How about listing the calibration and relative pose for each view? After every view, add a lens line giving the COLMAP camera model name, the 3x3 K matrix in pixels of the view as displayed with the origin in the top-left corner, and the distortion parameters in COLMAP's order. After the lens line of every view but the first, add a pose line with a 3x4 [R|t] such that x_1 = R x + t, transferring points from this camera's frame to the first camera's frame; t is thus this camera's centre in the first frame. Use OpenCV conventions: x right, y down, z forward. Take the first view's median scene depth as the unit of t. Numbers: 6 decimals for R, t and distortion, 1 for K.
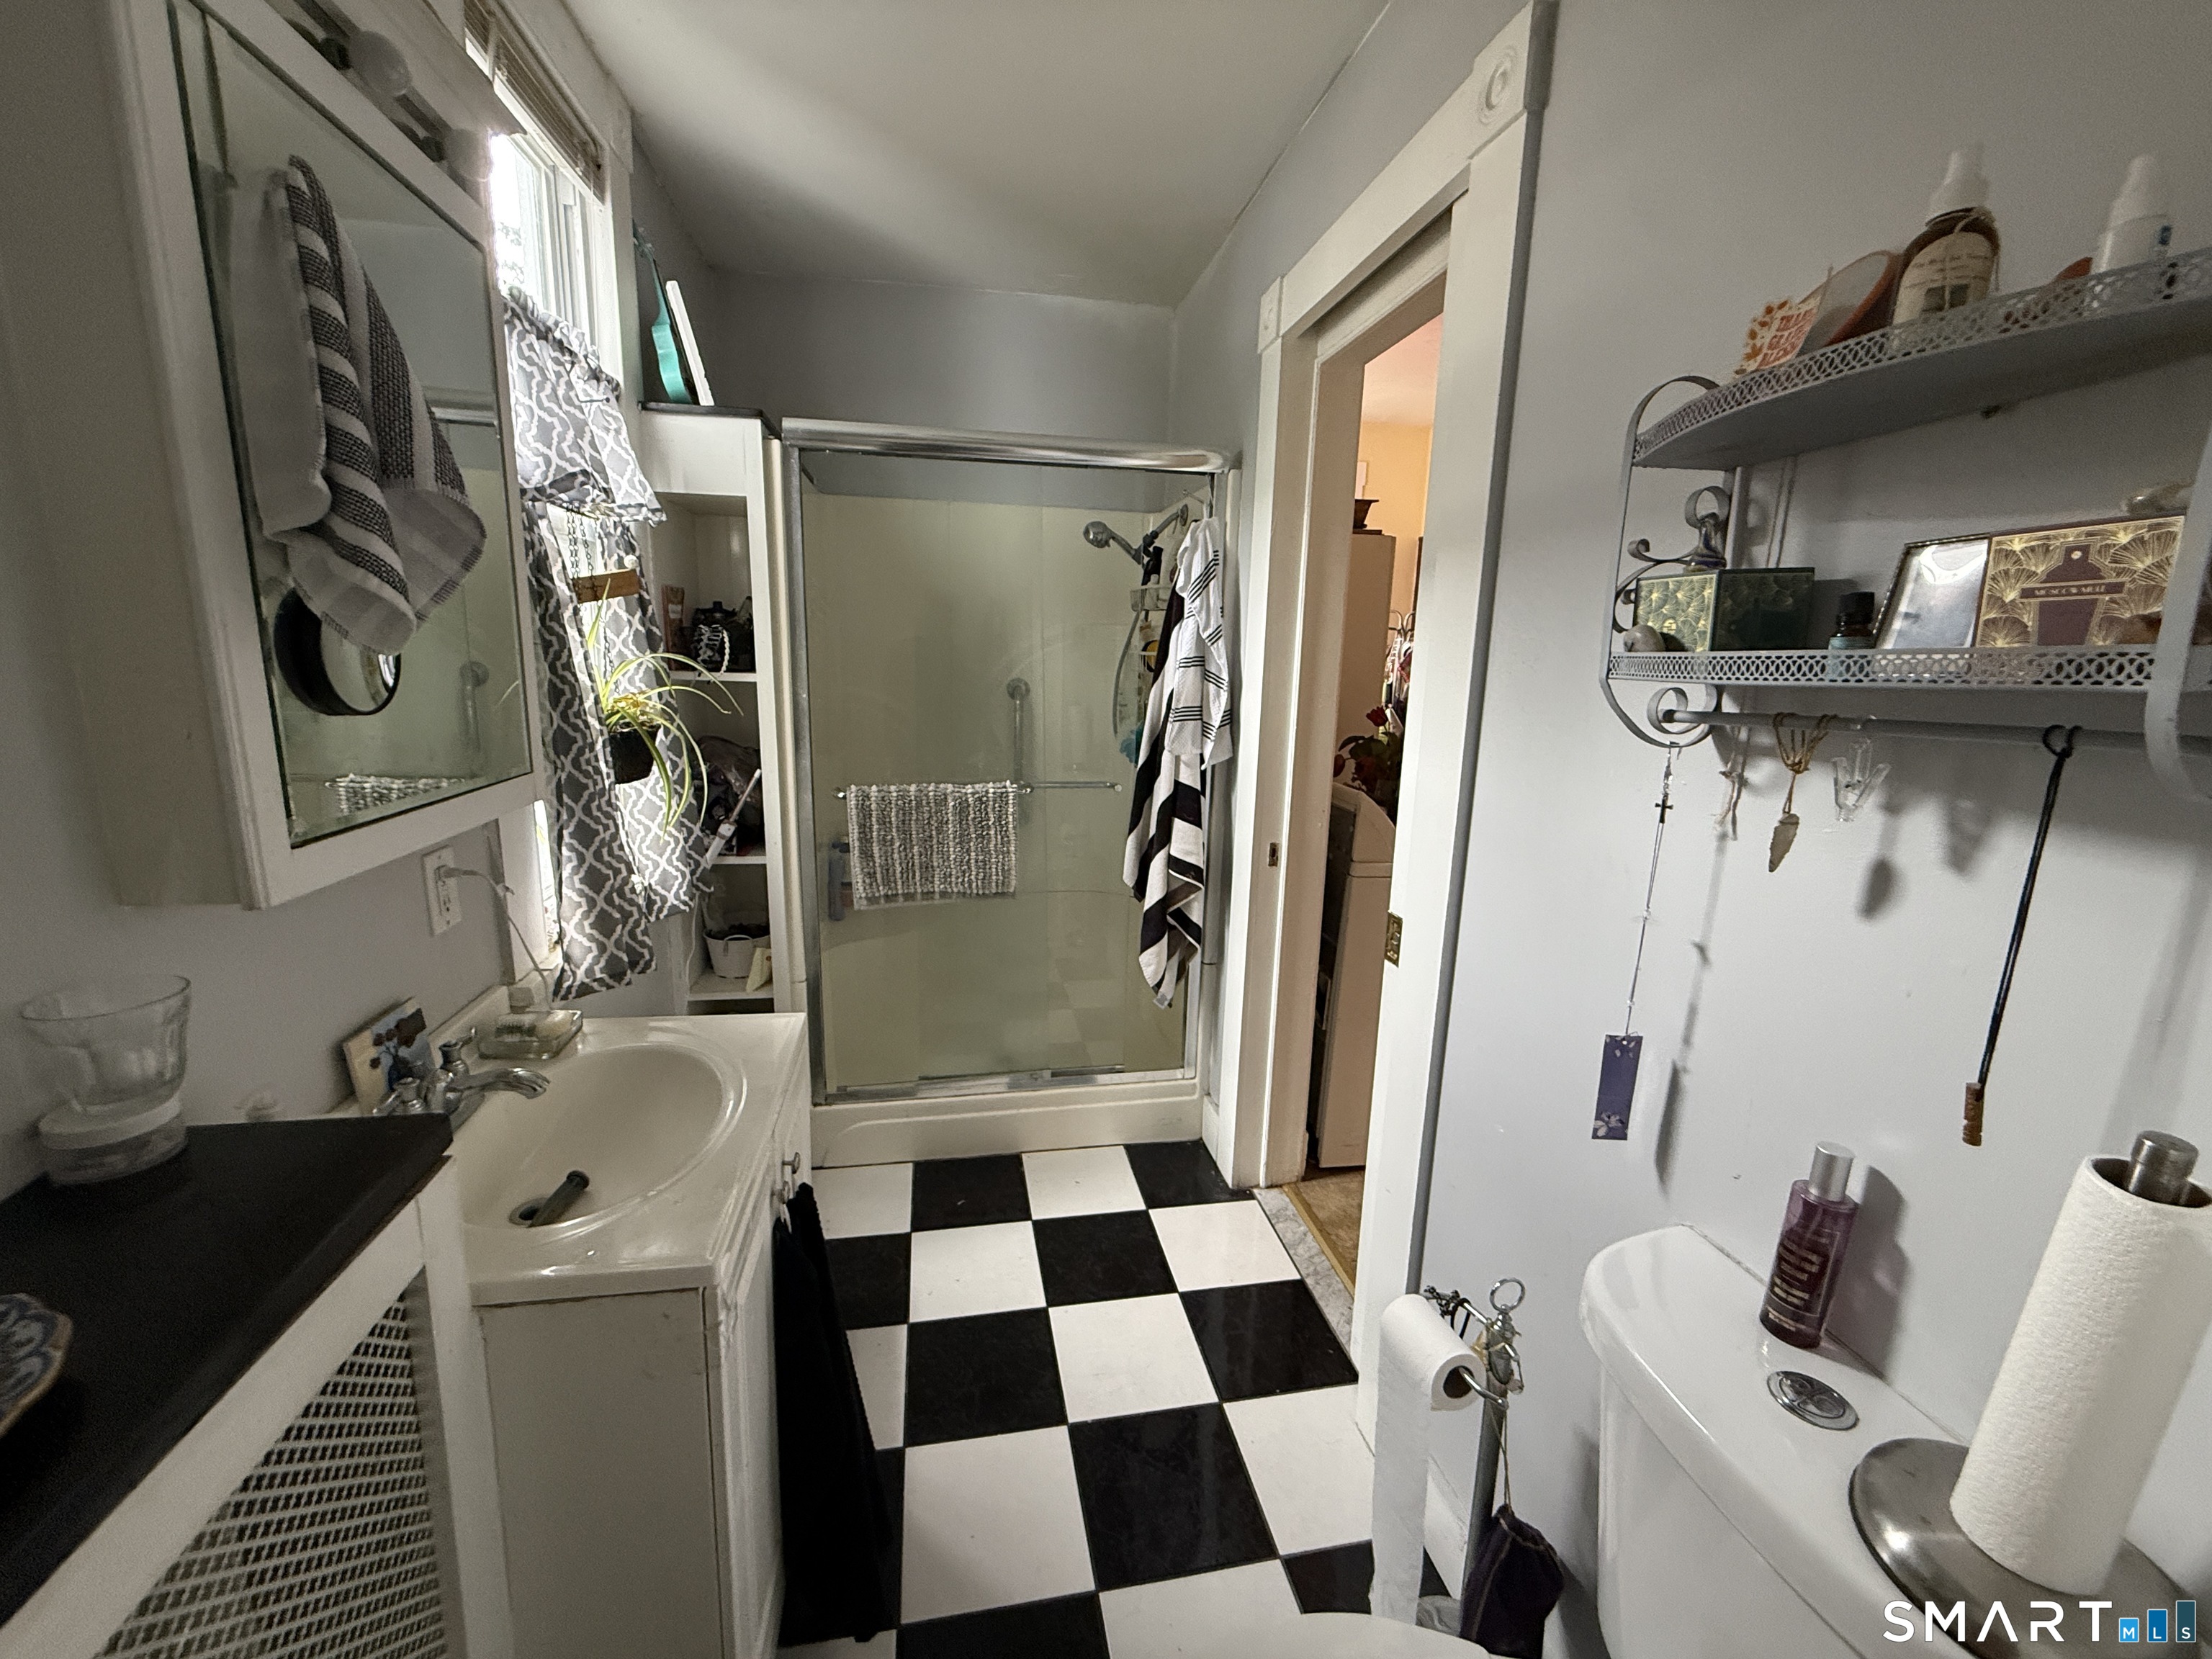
lens RADIAL K [[878.9, 0, 1103.3], [0, 878.9, 820.9], [0, 0, 1]] dist [0.000463, -0.000061]
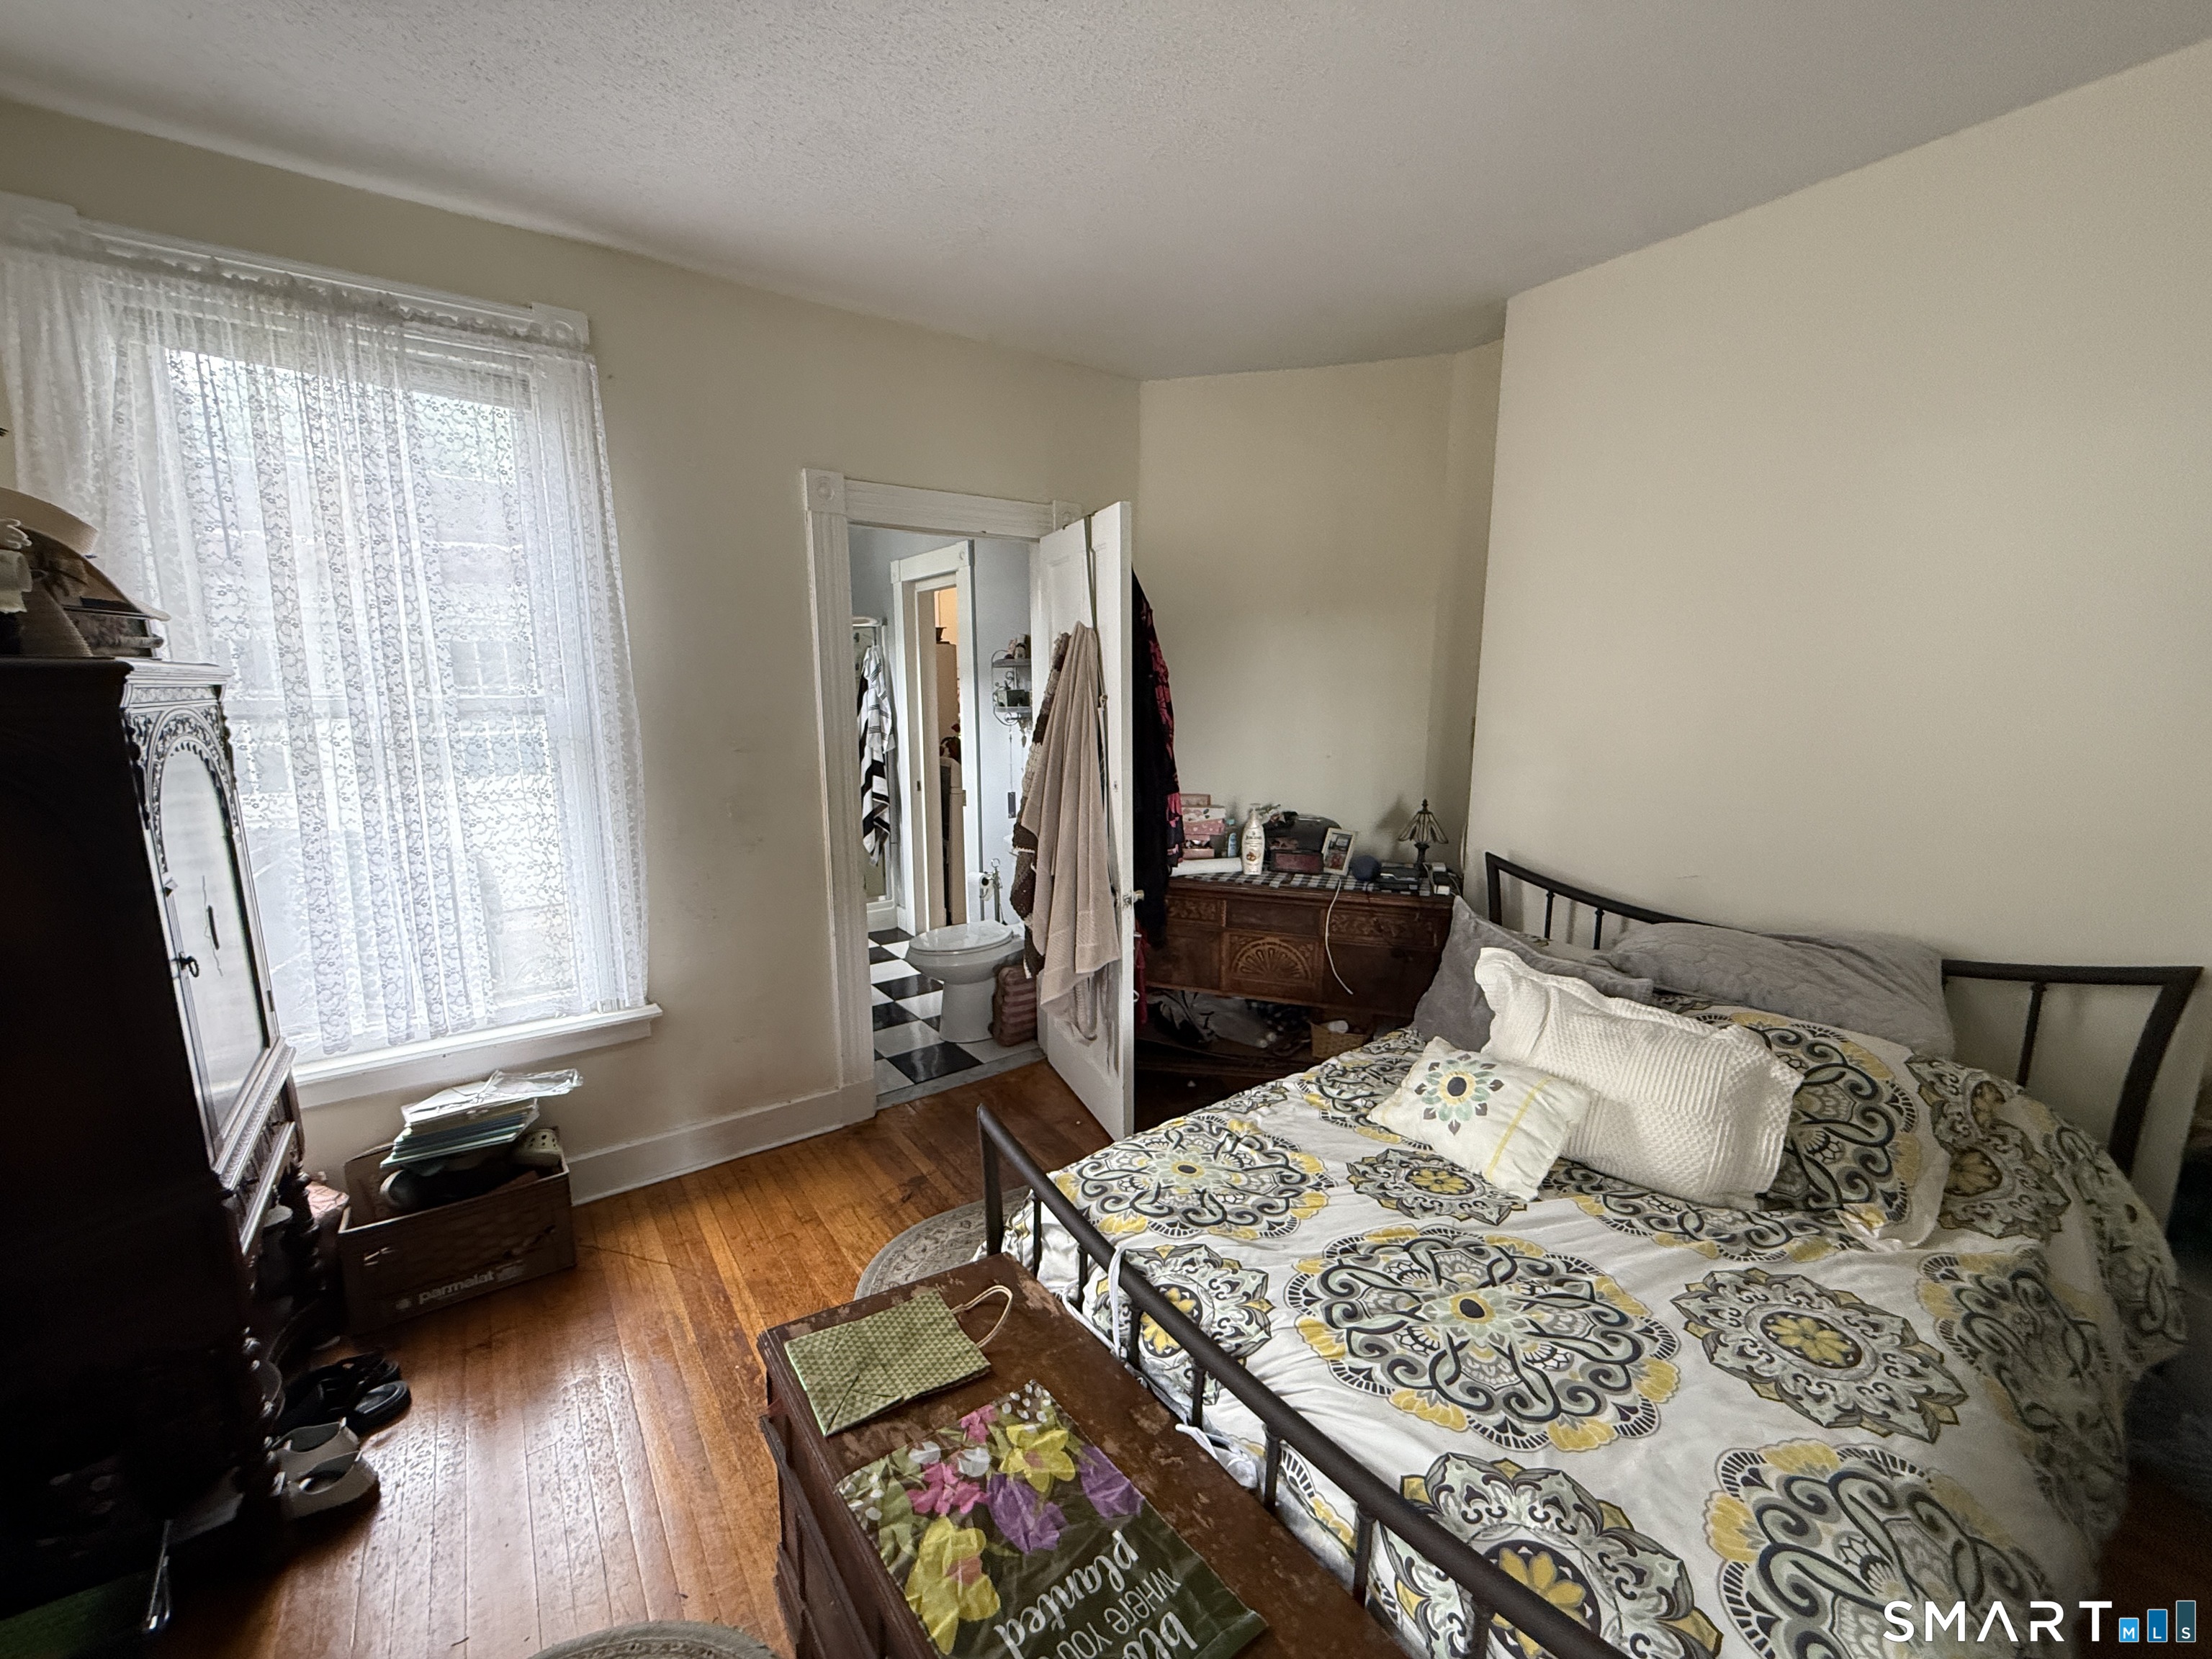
lens RADIAL K [[878.9, 0, 1099.9], [0, 878.9, 829.5], [0, 0, 1]] dist [0.000463, -0.000061]
pose [[0.903558, -0.098195, 0.417061, -0.365878], [0.107422, 0.994213, 0.001354, 0.203555], [-0.414781, 0.043578, 0.908877, -1.361064]]
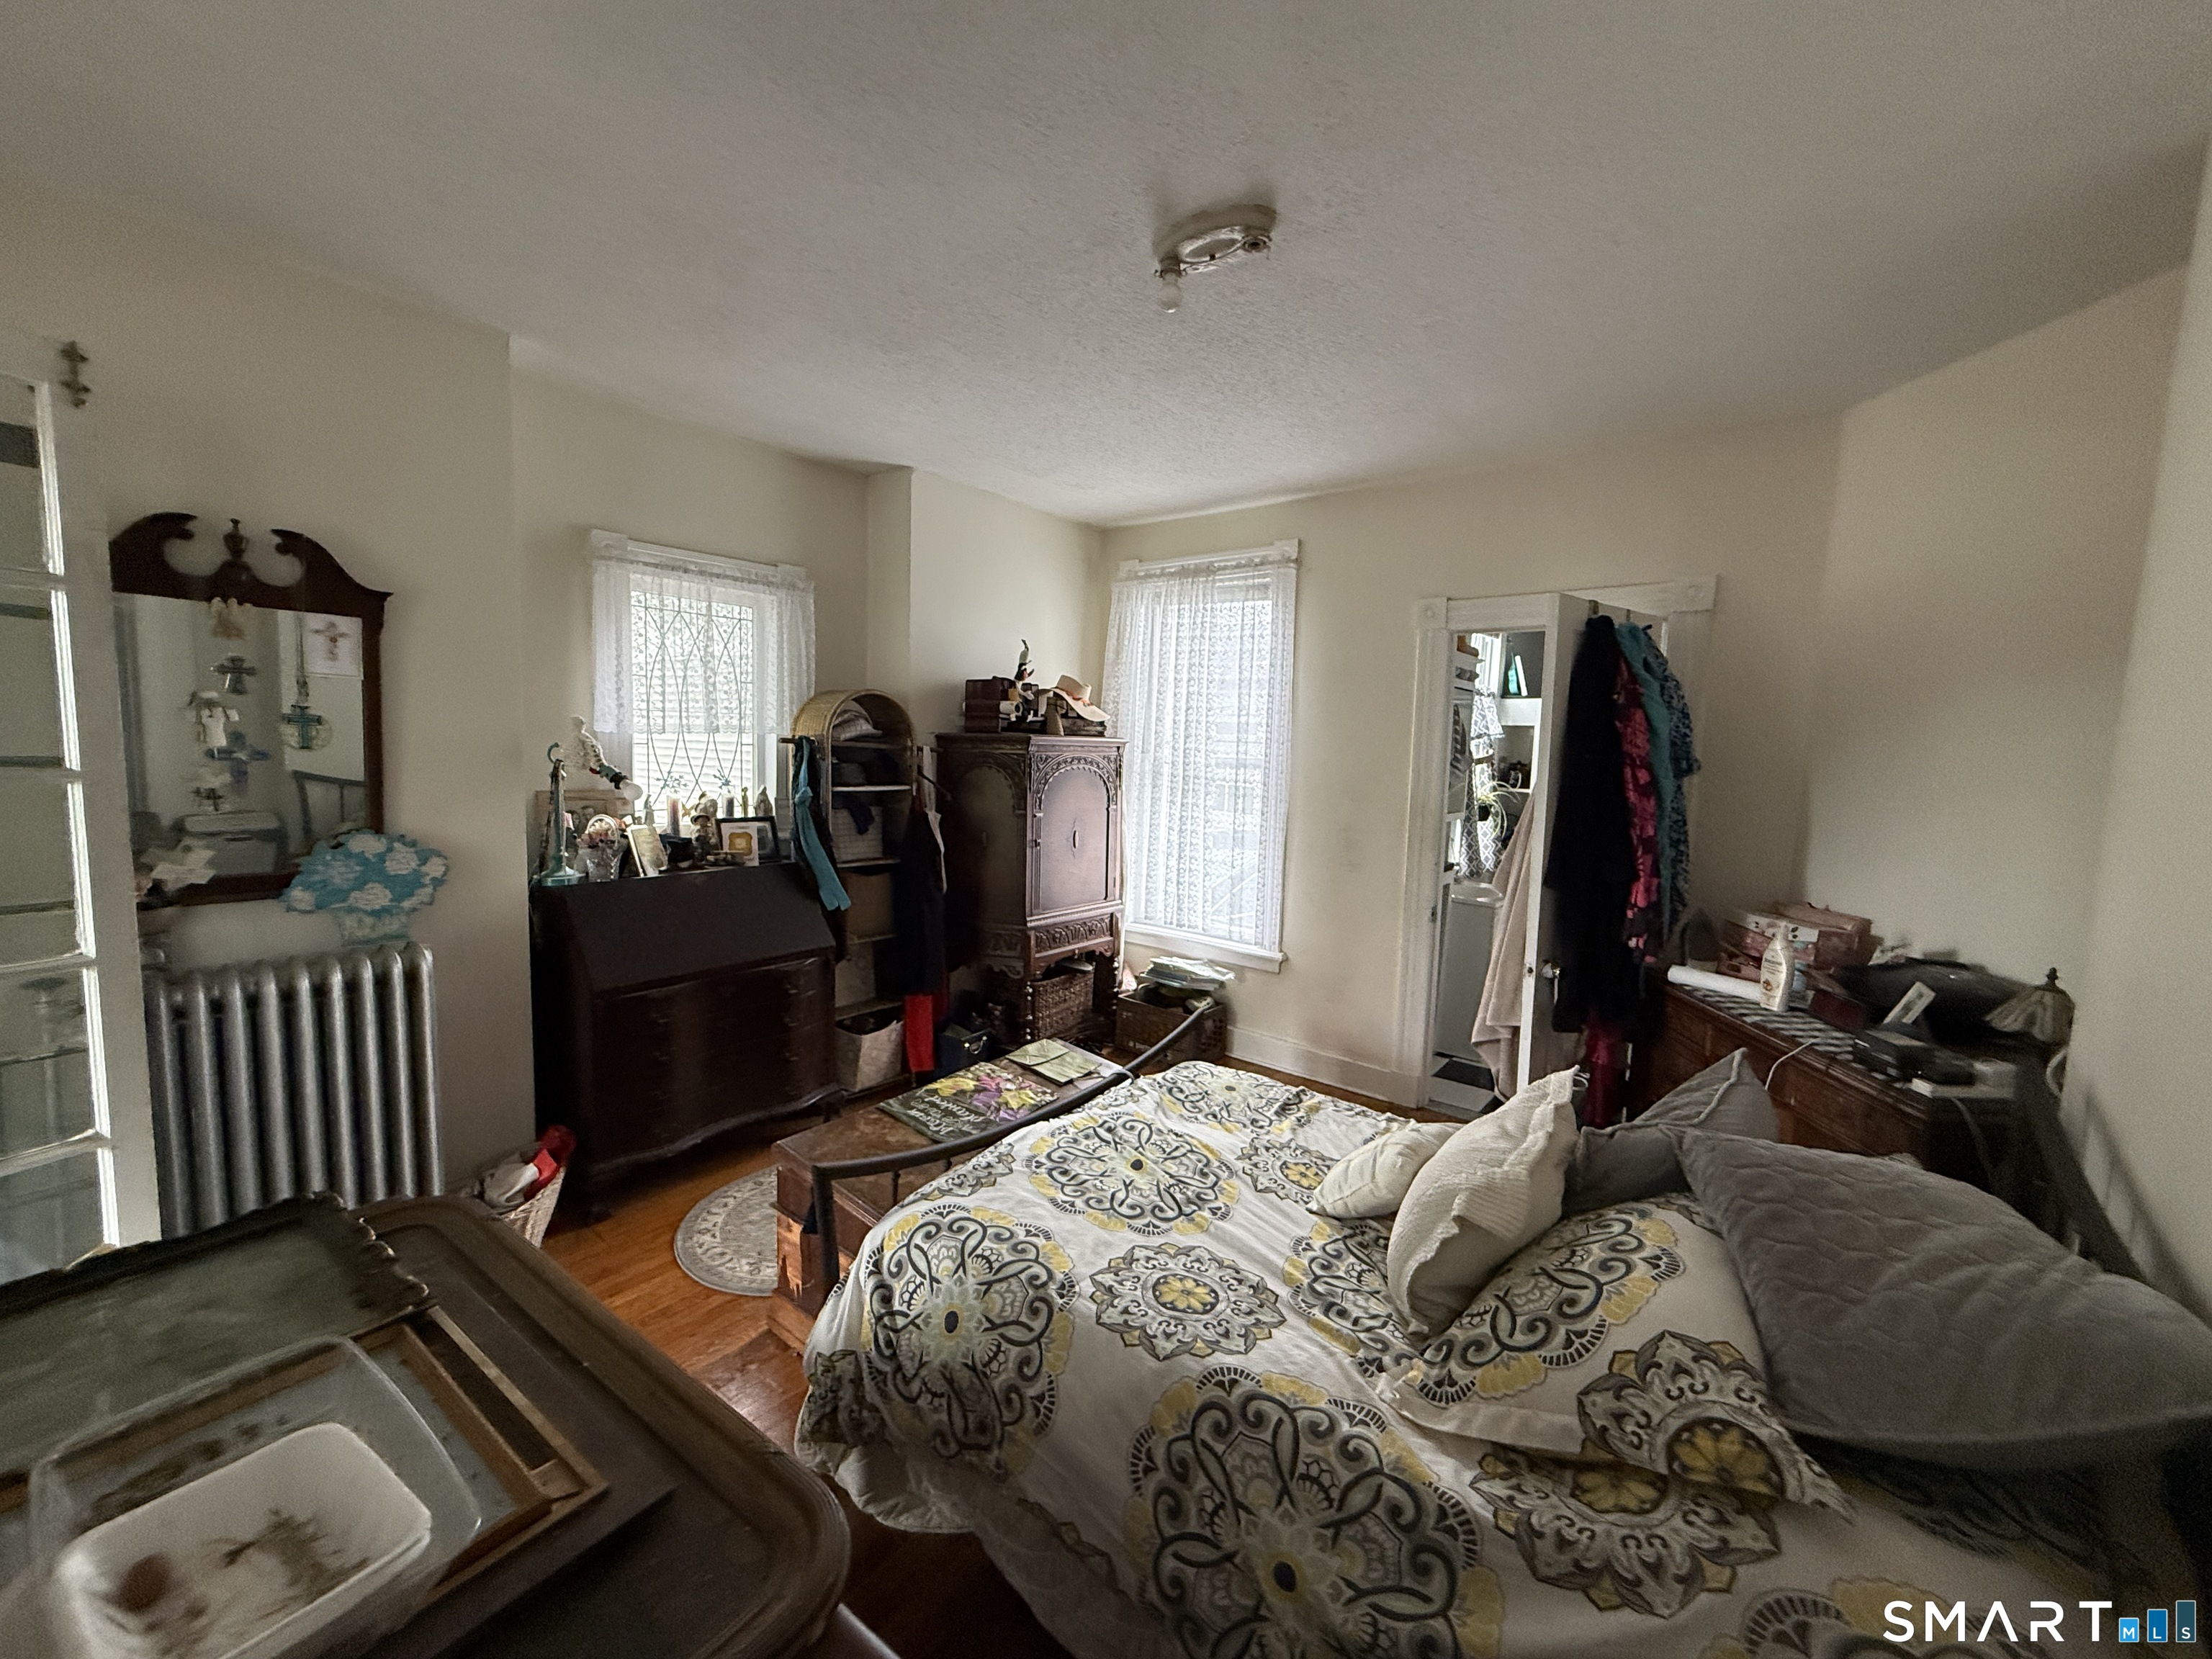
lens RADIAL K [[878.9, 0, 1097.1], [0, 878.9, 826.6], [0, 0, 1]] dist [0.000463, -0.000061]
pose [[0.650441, 0.066618, -0.756630, 0.721123], [-0.160060, 0.985799, -0.050801, 0.269828], [0.742501, 0.154149, 0.651867, -1.576739]]
